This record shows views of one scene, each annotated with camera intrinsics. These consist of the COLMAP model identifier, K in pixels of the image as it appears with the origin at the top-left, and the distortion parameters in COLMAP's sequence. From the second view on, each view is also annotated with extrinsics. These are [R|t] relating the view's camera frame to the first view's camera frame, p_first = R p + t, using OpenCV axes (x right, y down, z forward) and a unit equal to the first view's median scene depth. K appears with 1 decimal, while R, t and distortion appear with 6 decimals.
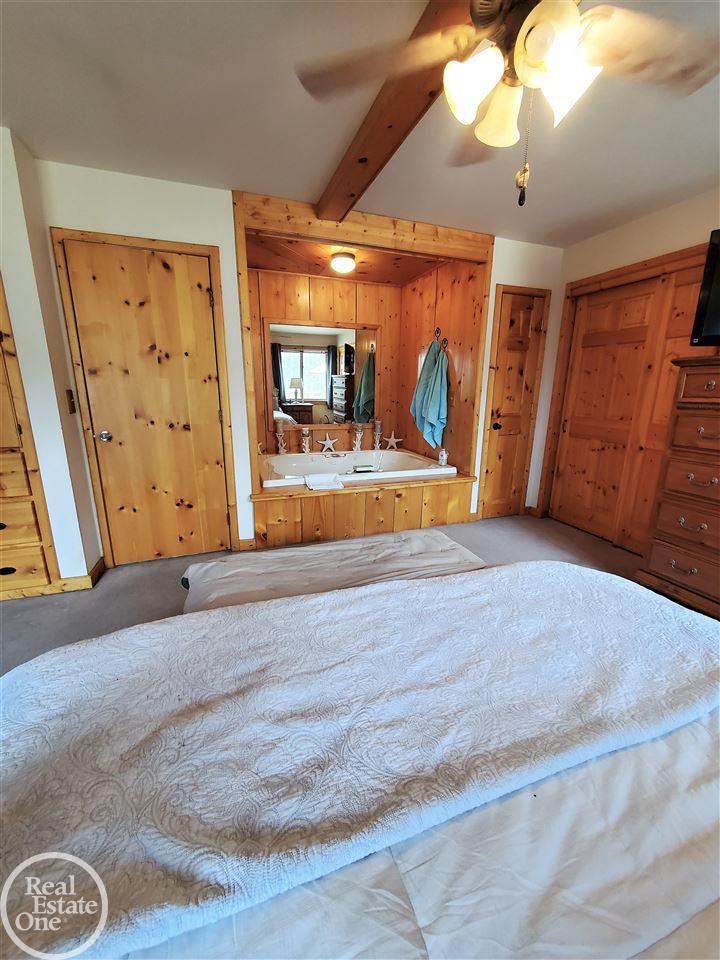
lens RADIAL K [[381.7, 0, 360.0], [0, 381.7, 480.0], [0, 0, 1]] dist [-0.002301, -0.000328]
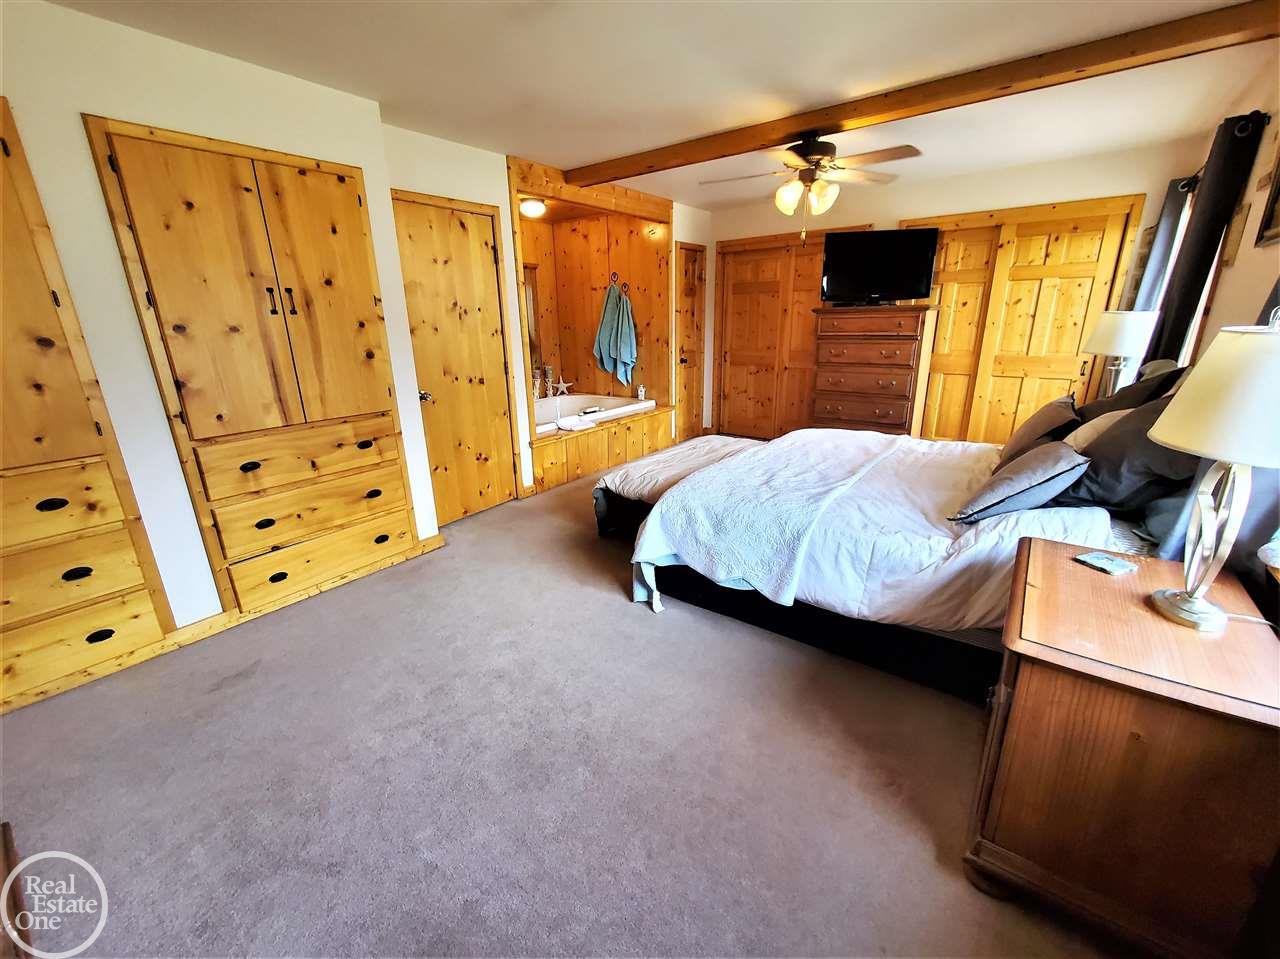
lens RADIAL K [[524.2, 0, 640.0], [0, 524.2, 479.5], [0, 0, 1]] dist [-0.001470, -0.000115]
pose [[0.839975, -0.186274, 0.509651, -0.701598], [0.155371, 0.982470, 0.103012, 0.034978], [-0.519905, -0.007342, 0.854192, -0.347868]]
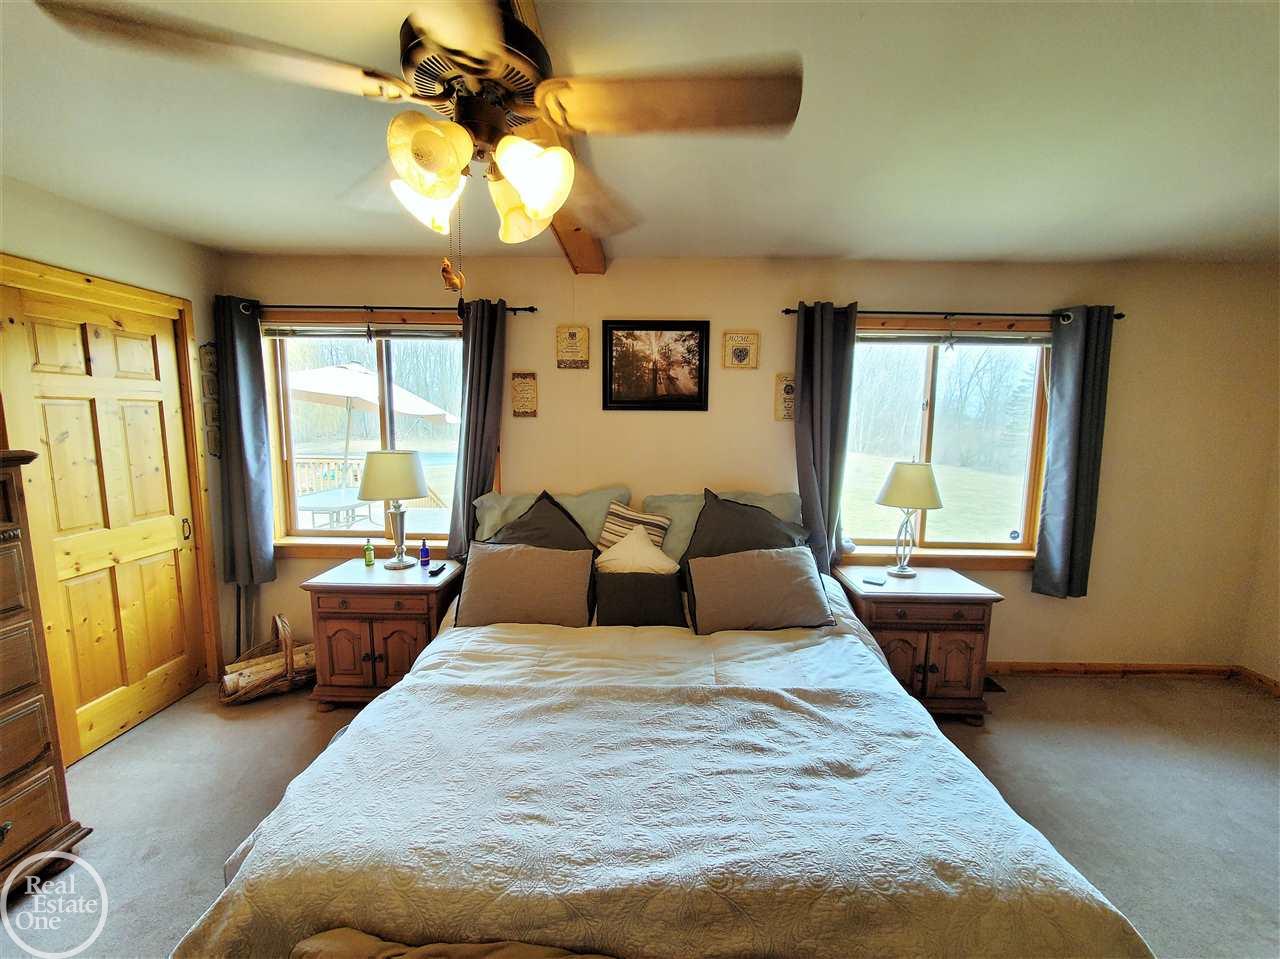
lens RADIAL K [[508.9, 0, 640.0], [0, 508.9, 479.5], [0, 0, 1]] dist [-0.002301, -0.000328]
pose [[-0.935192, -0.065310, 0.348068, -0.086127], [0.061161, 0.938294, 0.340387, -0.250780], [-0.348821, 0.339616, -0.873490, 0.624817]]
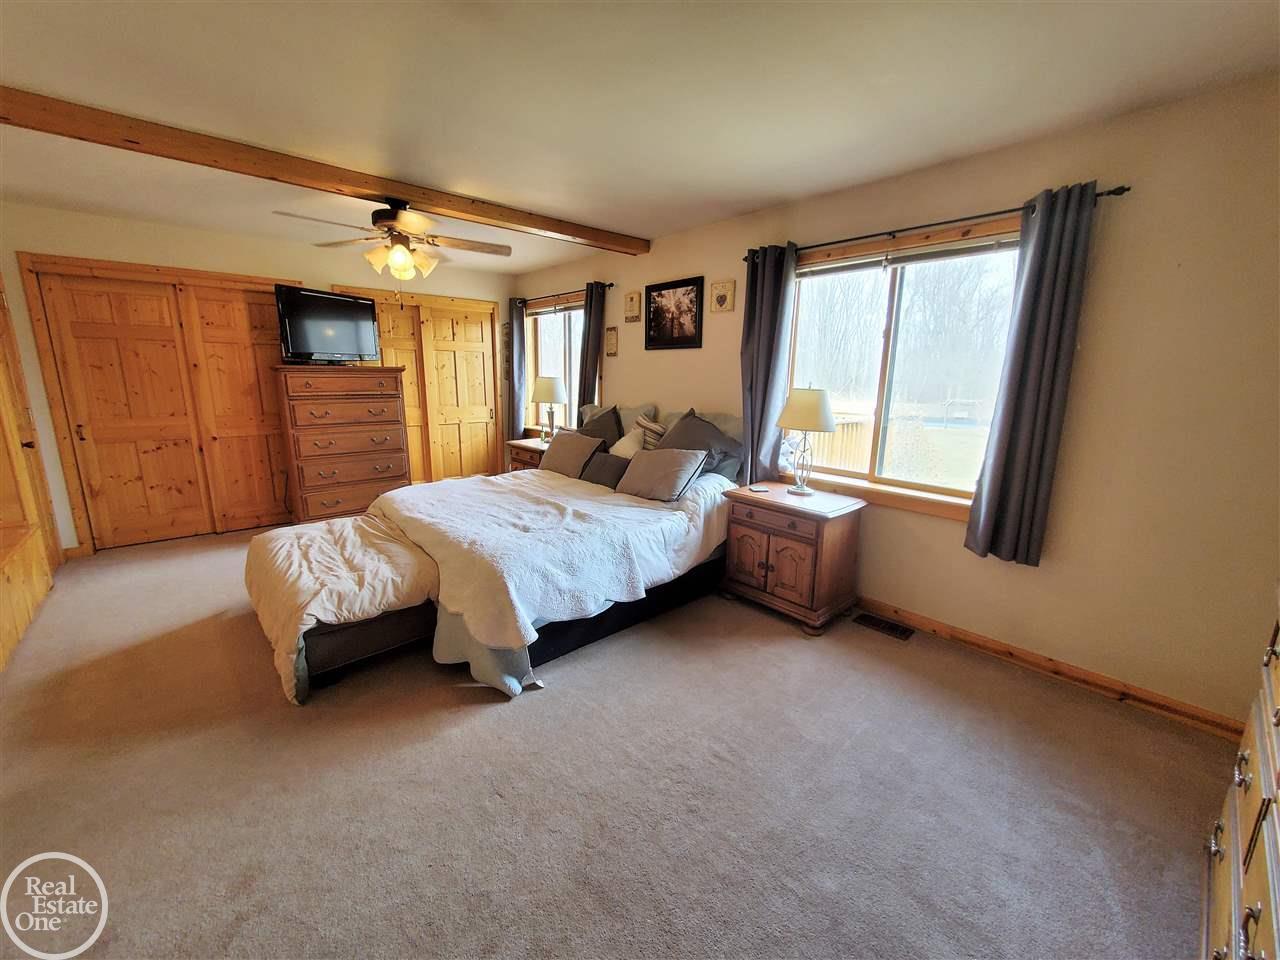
lens RADIAL K [[508.9, 0, 640.0], [0, 508.9, 480.0], [0, 0, 1]] dist [-0.002301, -0.000328]
pose [[-0.370171, -0.207018, 0.905603, -0.952447], [0.201212, 0.933843, 0.295721, -0.138745], [-0.906911, 0.291686, -0.304027, 0.317457]]
